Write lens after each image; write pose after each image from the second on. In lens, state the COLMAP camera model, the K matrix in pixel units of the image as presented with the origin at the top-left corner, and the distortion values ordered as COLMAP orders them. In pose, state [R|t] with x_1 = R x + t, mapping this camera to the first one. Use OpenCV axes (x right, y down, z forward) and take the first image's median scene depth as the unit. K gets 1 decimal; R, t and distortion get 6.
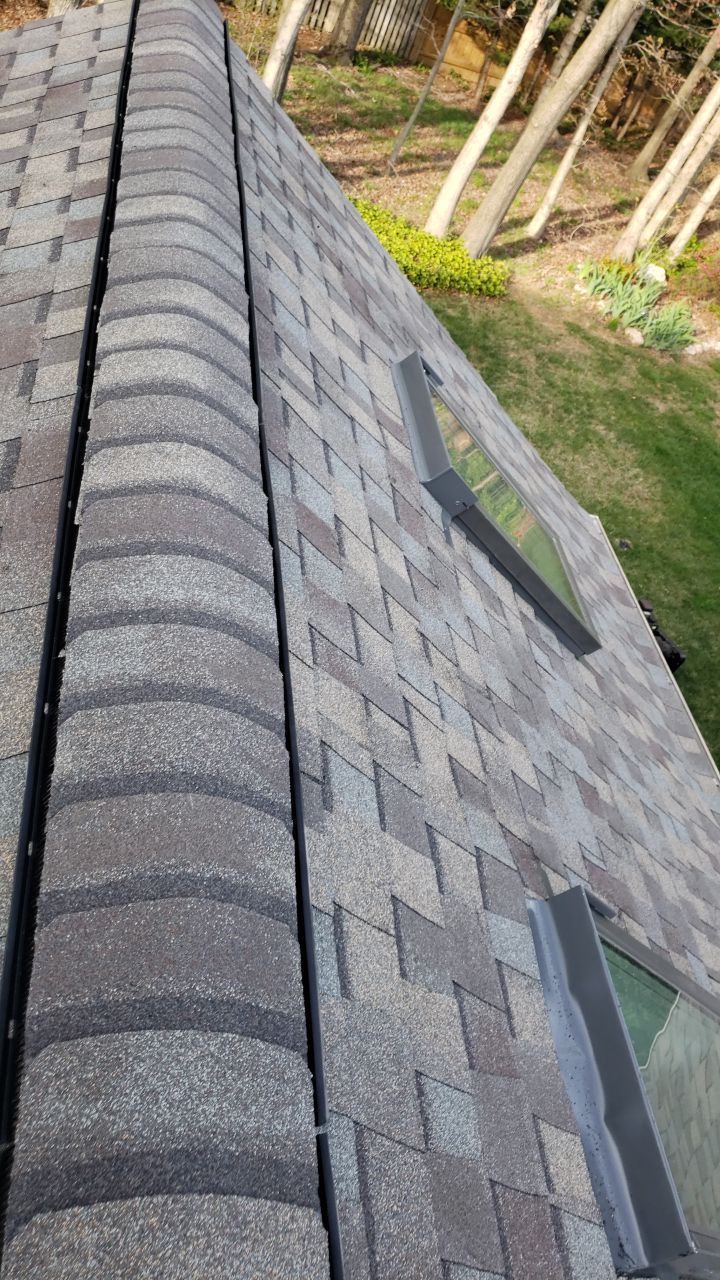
lens RADIAL K [[1009.3, 0, 359.3], [0, 1009.3, 638.2], [0, 0, 1]] dist [0.009232, 0.019506]
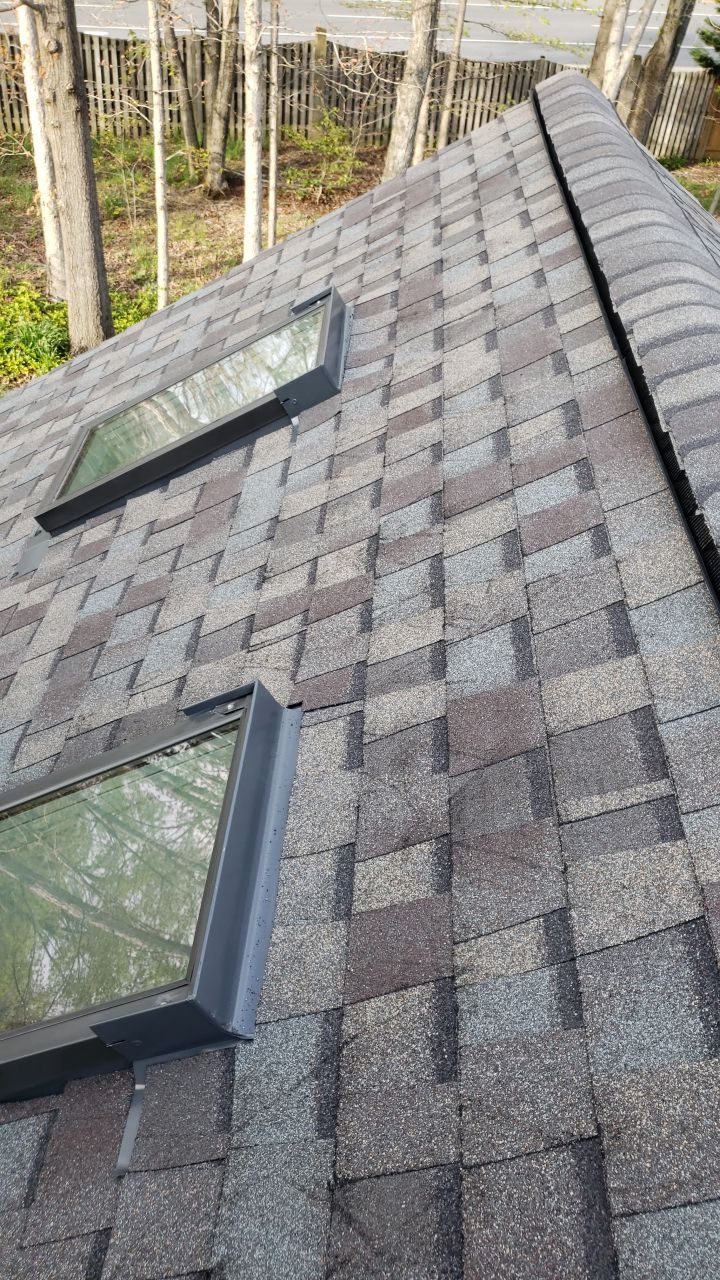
lens RADIAL K [[1009.3, 0, 359.3], [0, 1009.3, 638.2], [0, 0, 1]] dist [0.009232, 0.019506]
pose [[0.943335, -0.118403, -0.310000, -0.132610], [0.079735, 0.987686, -0.134607, 0.117940], [0.322120, 0.102261, 0.941159, -0.084655]]
